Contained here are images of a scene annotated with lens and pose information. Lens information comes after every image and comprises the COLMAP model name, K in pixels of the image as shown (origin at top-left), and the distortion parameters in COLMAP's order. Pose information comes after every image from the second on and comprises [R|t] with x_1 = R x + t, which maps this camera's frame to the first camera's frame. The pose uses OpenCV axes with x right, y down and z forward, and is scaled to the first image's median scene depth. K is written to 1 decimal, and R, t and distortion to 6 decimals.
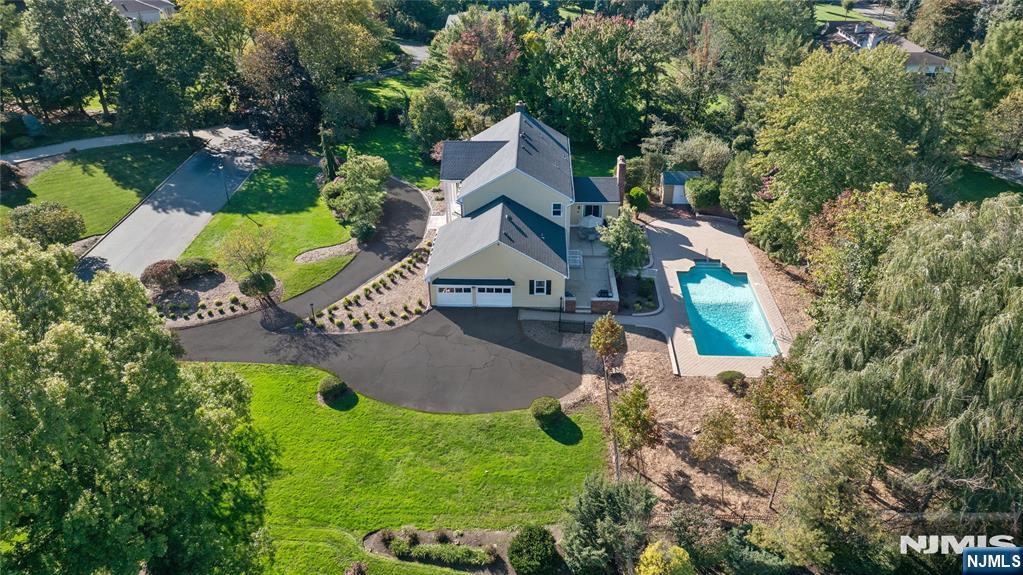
lens RADIAL K [[720.8, 0, 511.5], [0, 720.8, 287.5], [0, 0, 1]] dist [-0.042072, 0.000239]
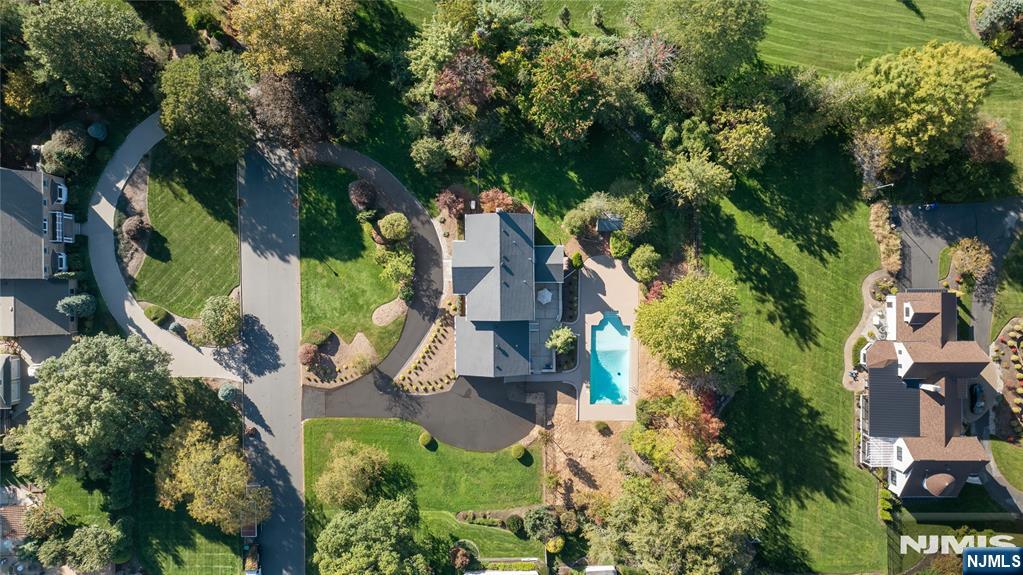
lens RADIAL K [[720.8, 0, 511.5], [0, 720.8, 287.5], [0, 0, 1]] dist [-0.042072, 0.000239]
pose [[0.998764, -0.041138, 0.027879, -0.016509], [-0.001837, 0.530063, 0.847957, -1.743768], [-0.049661, -0.846960, 0.529332, 0.155857]]
